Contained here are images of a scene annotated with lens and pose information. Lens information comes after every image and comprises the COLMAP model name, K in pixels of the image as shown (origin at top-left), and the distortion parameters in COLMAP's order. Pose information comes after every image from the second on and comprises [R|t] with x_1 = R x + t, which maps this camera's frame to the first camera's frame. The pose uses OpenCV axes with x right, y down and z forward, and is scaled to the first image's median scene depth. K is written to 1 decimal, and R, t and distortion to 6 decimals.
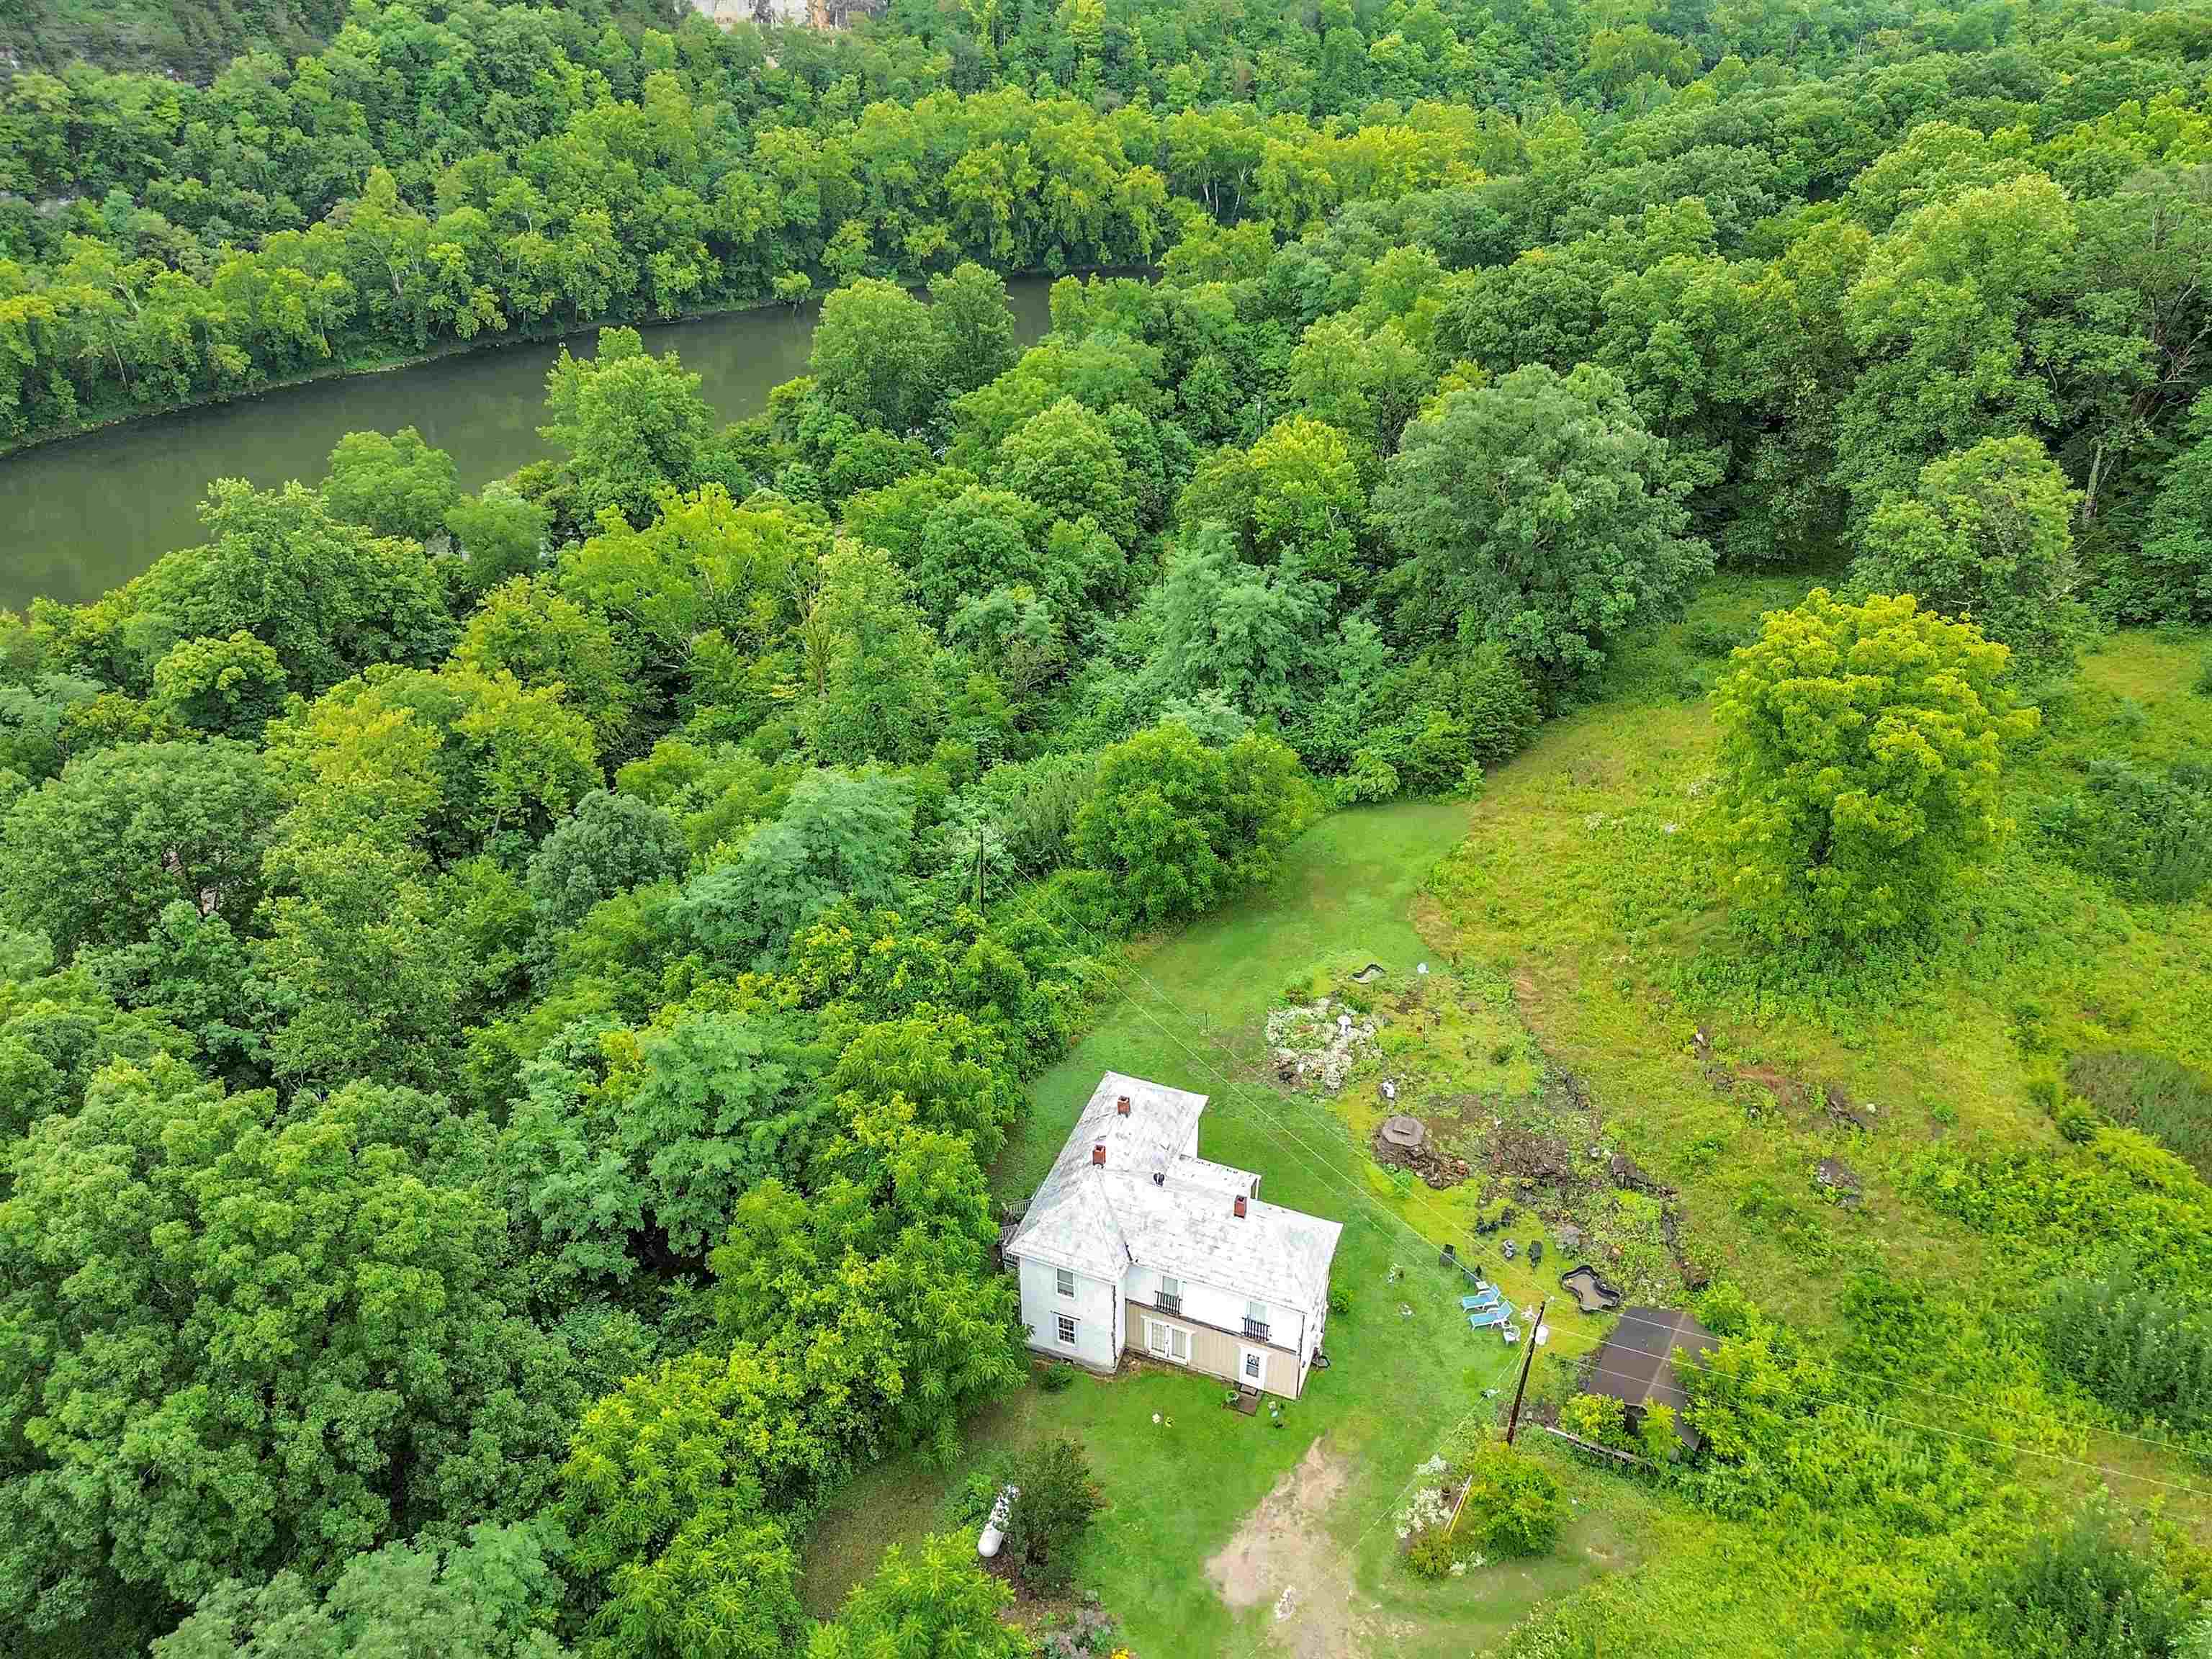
lens RADIAL K [[1570.1, 0, 1106.0], [0, 1570.1, 829.5], [0, 0, 1]] dist [0.049583, -0.040385]
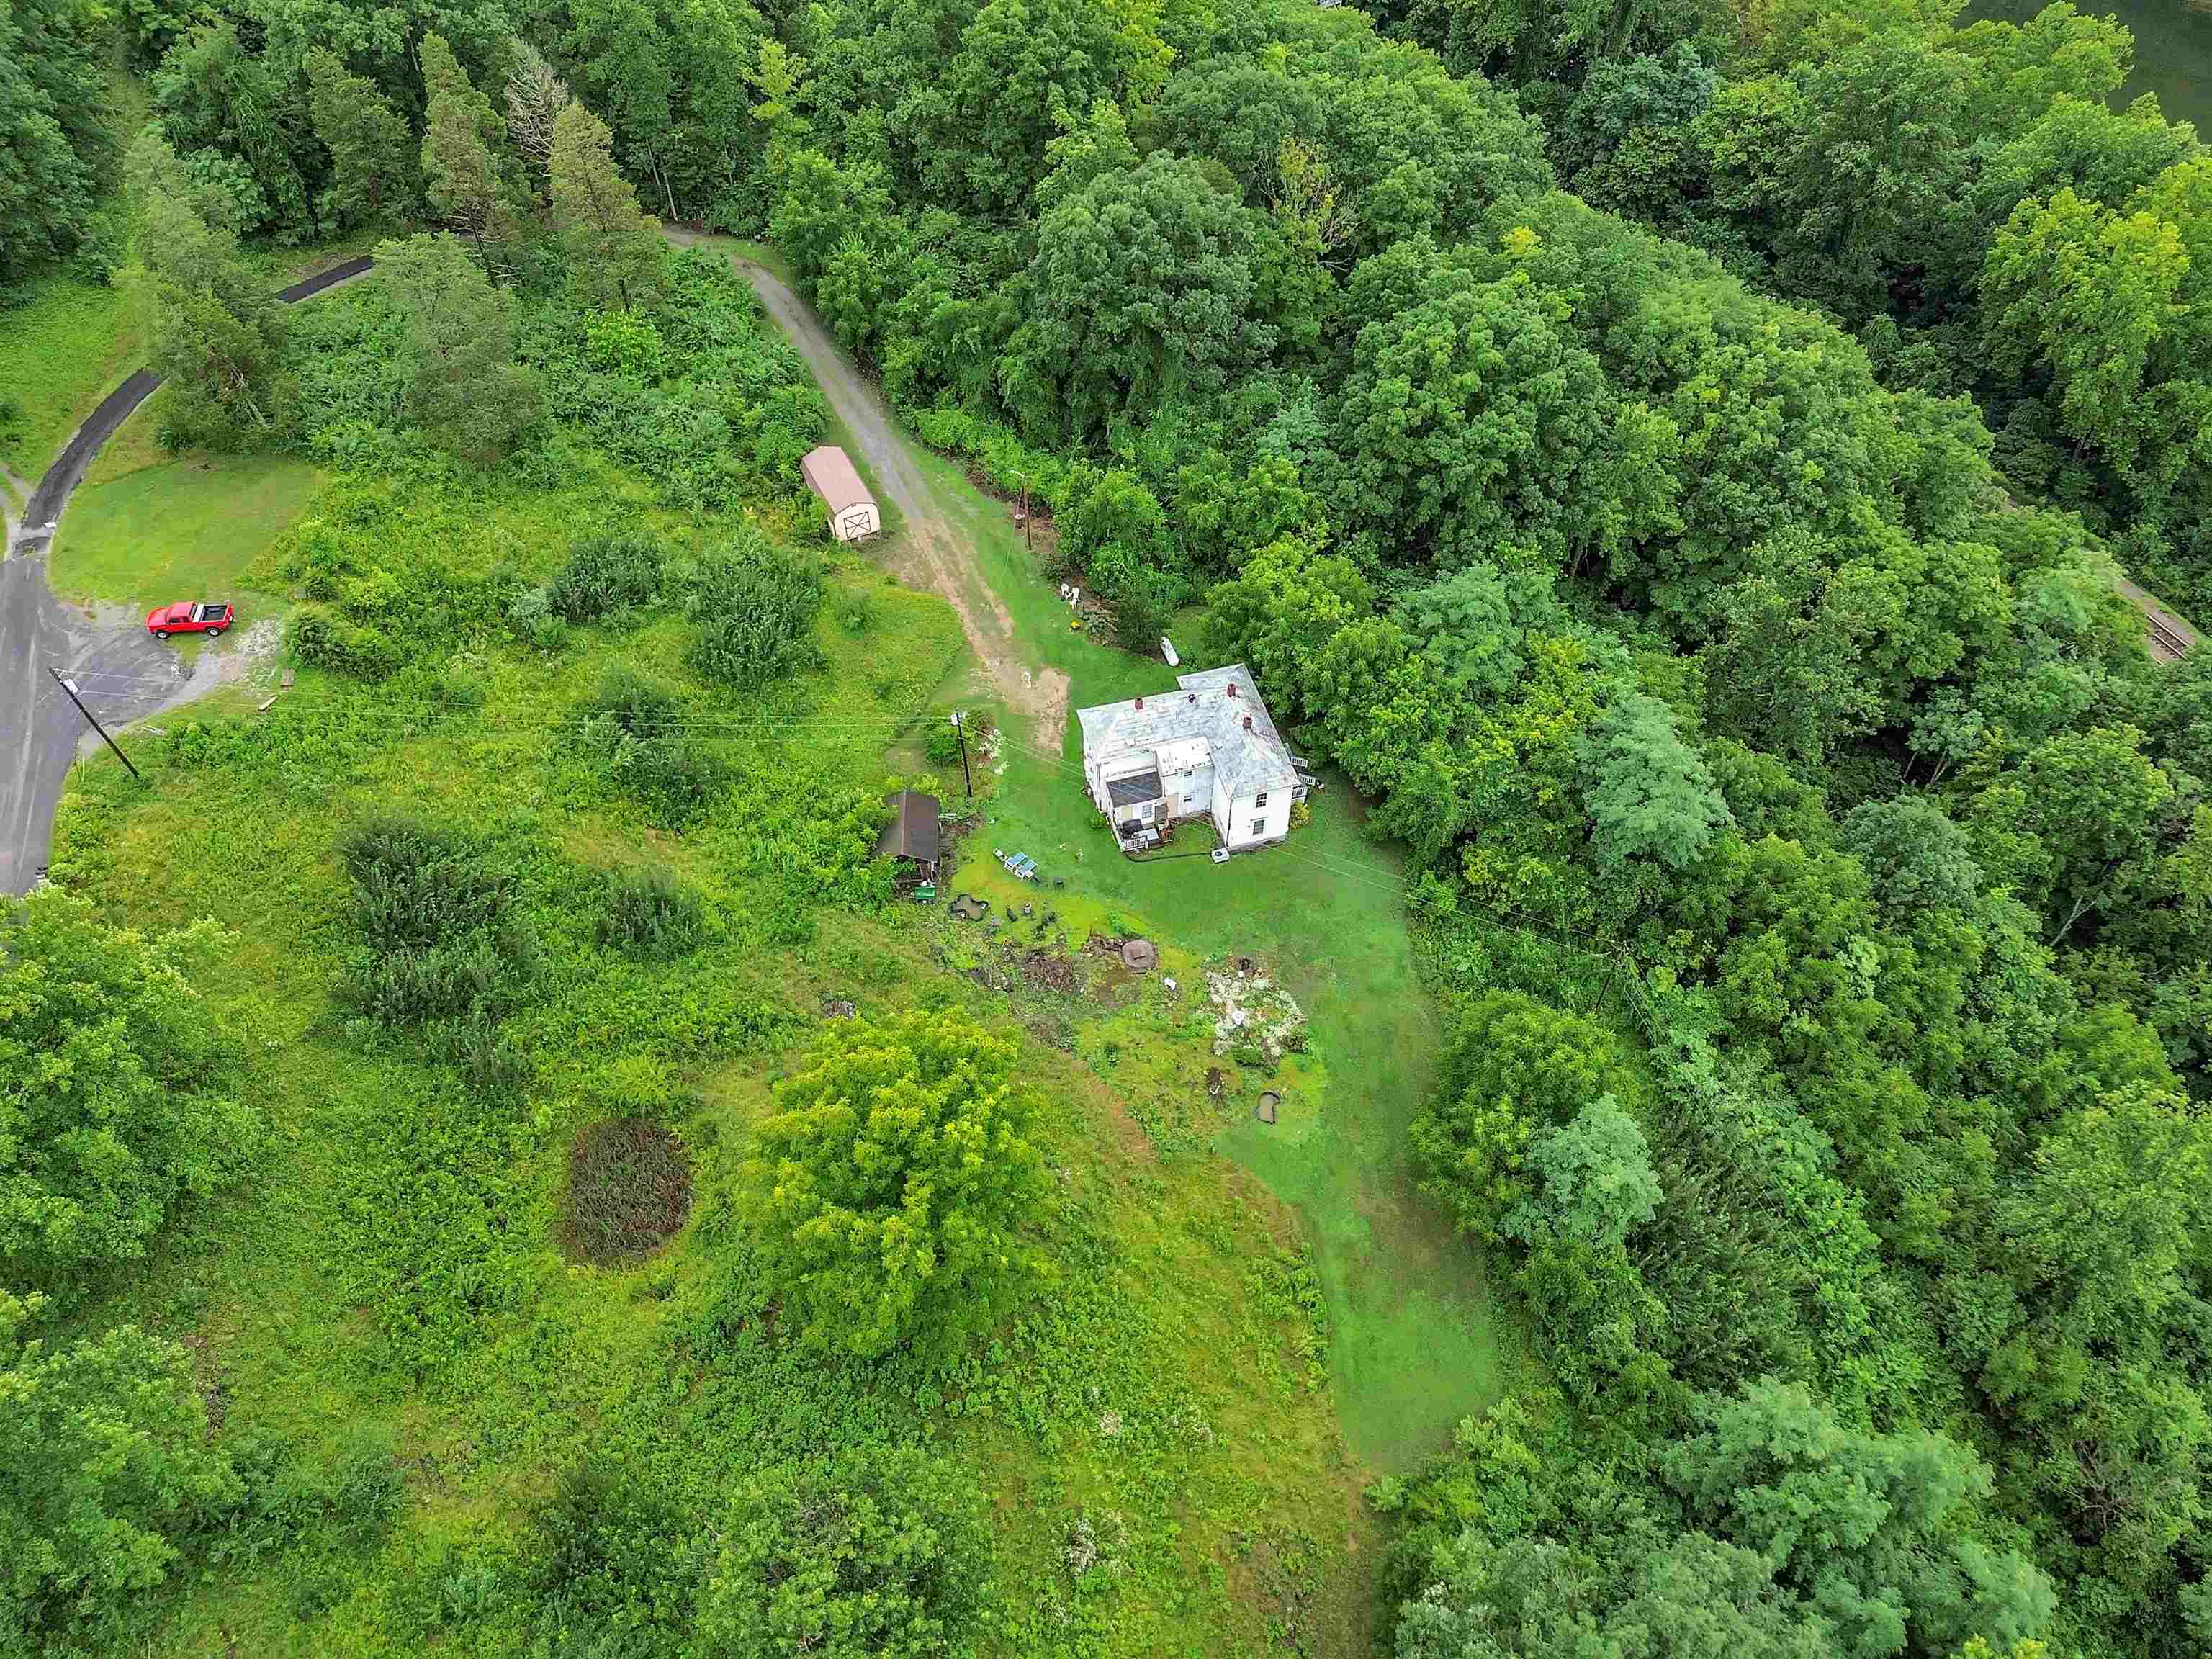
lens RADIAL K [[1544.7, 0, 1106.0], [0, 1544.7, 829.5], [0, 0, 1]] dist [0.039255, -0.005790]
pose [[-0.804510, 0.465626, -0.368722, 0.459709], [-0.311093, 0.198488, 0.929421, -0.732568], [0.505950, 0.862435, -0.014832, 0.665230]]
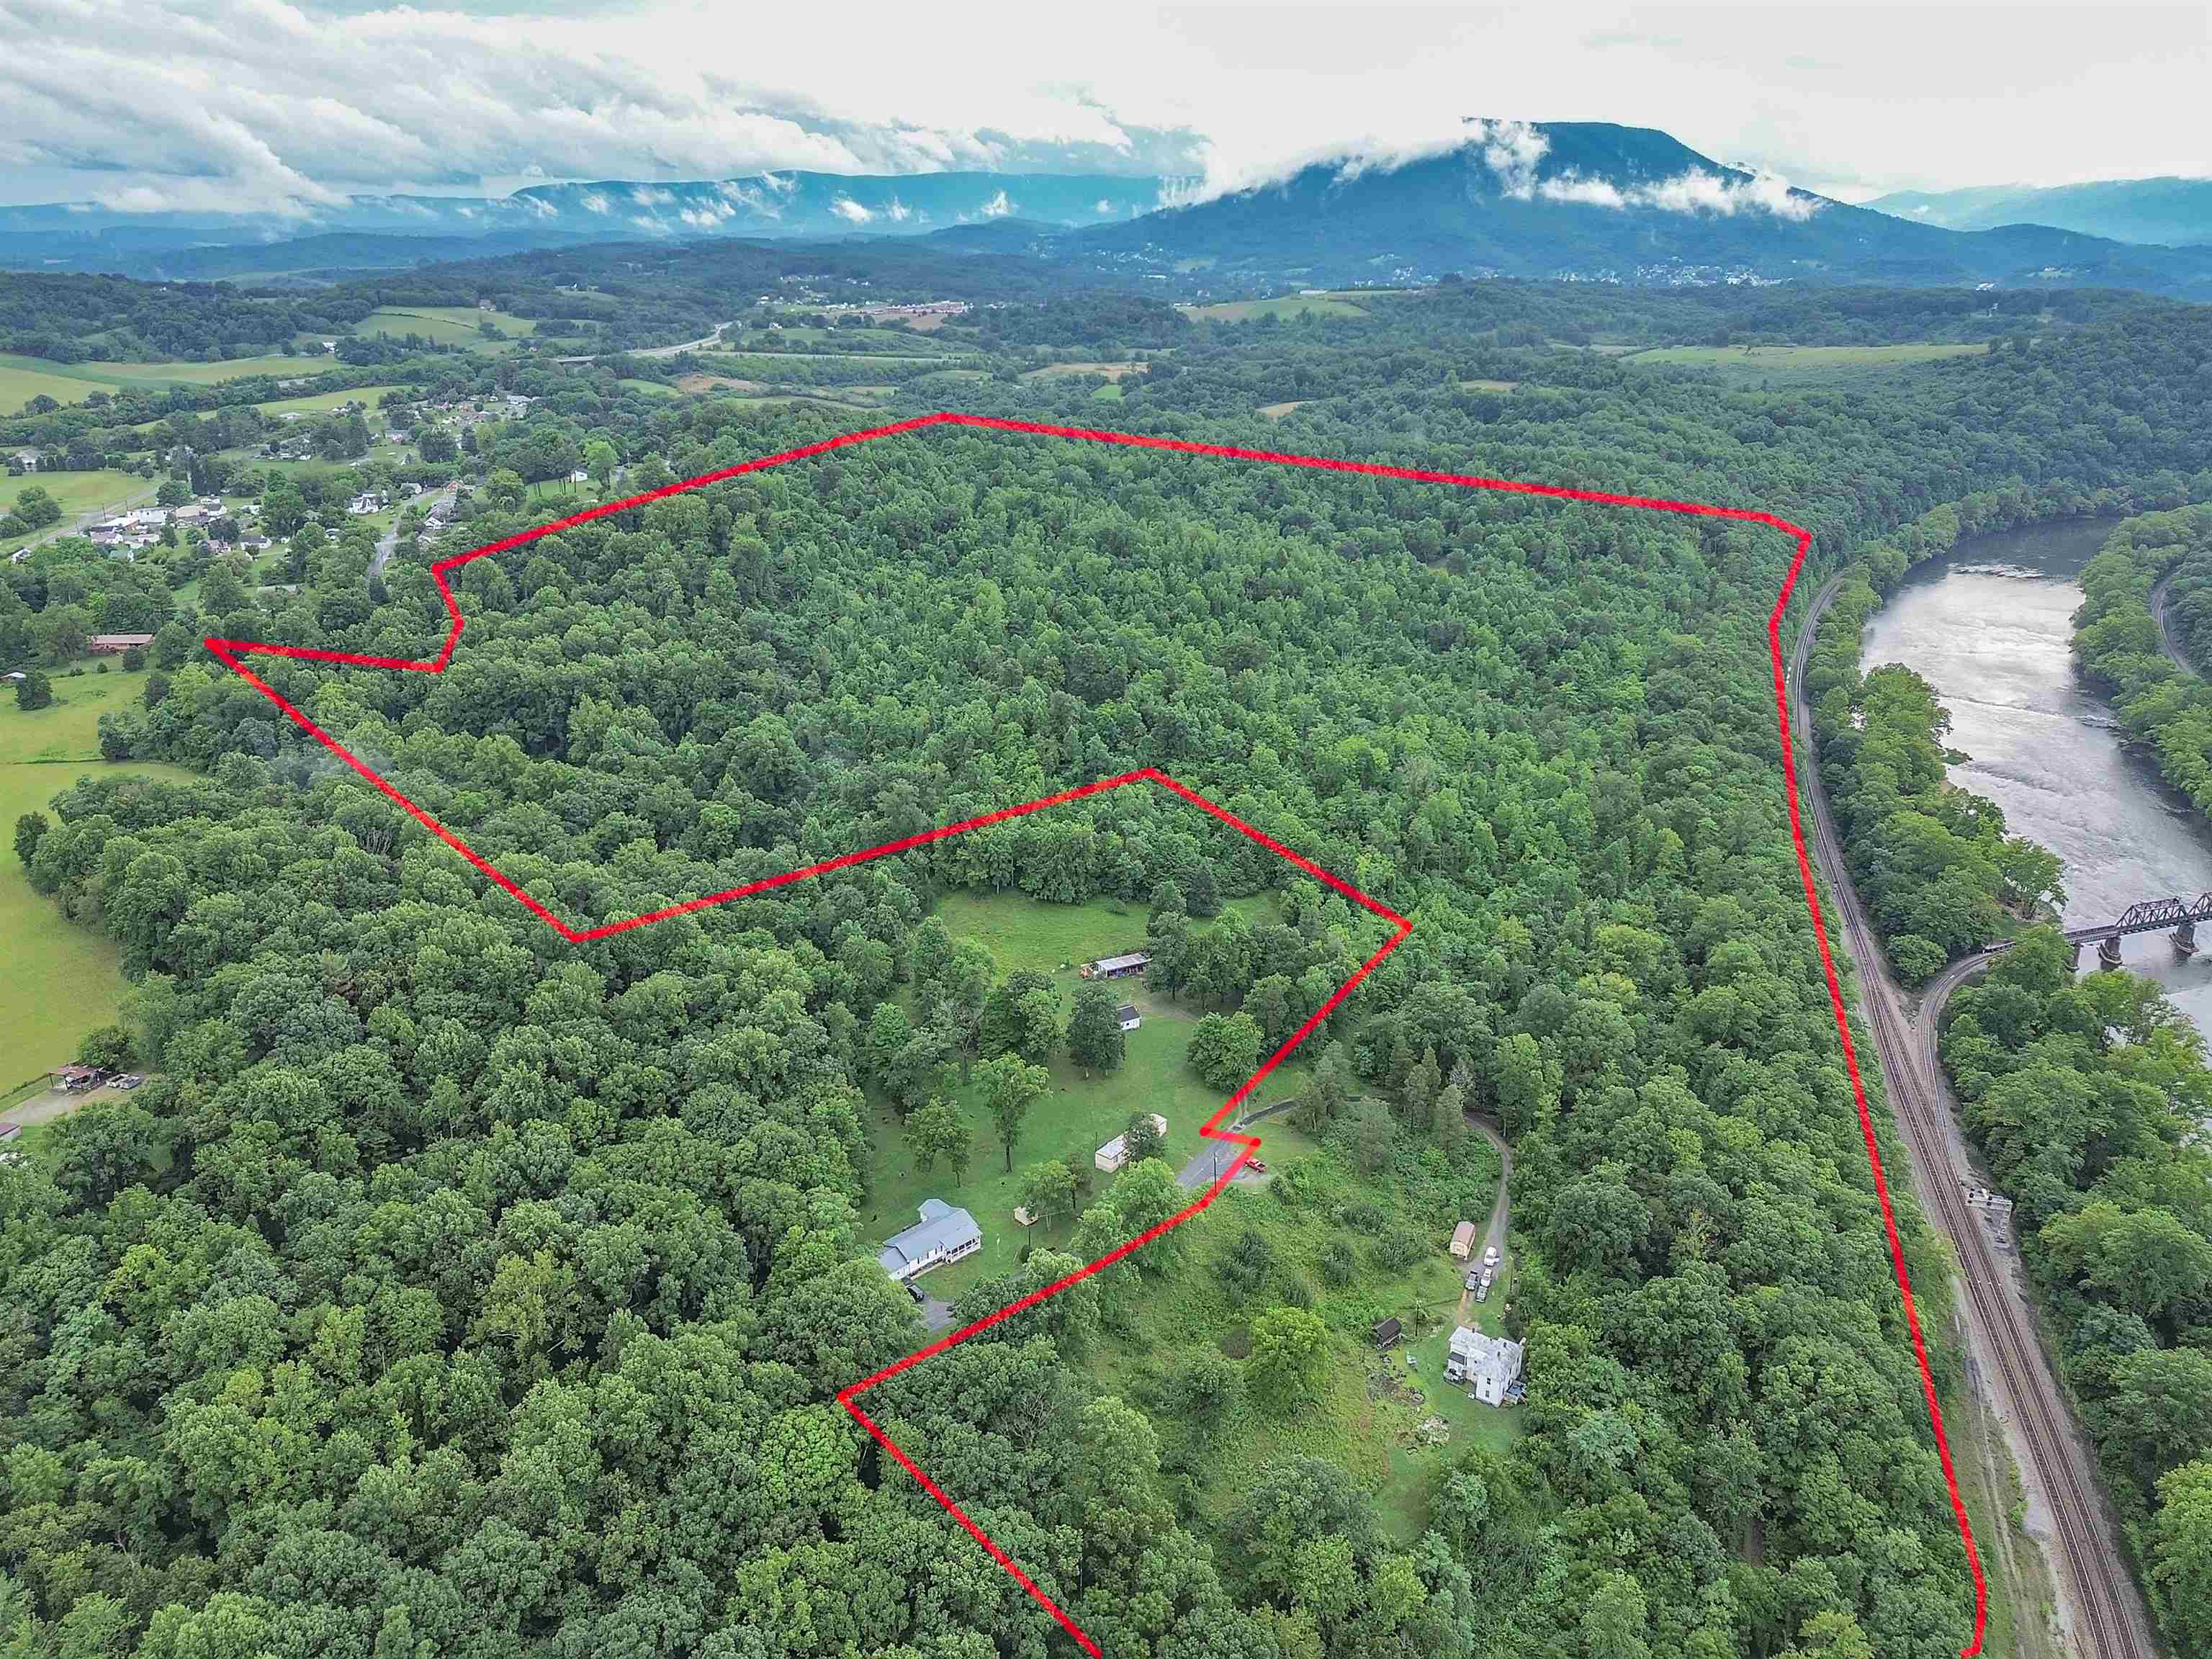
lens RADIAL K [[1570.1, 0, 1106.0], [0, 1570.1, 829.5], [0, 0, 1]] dist [0.049583, -0.040385]
pose [[-0.973033, -0.083033, 0.215201, 0.156183], [0.122742, 0.603524, 0.787841, -2.704413], [-0.195296, 0.793009, -0.577058, 1.640029]]
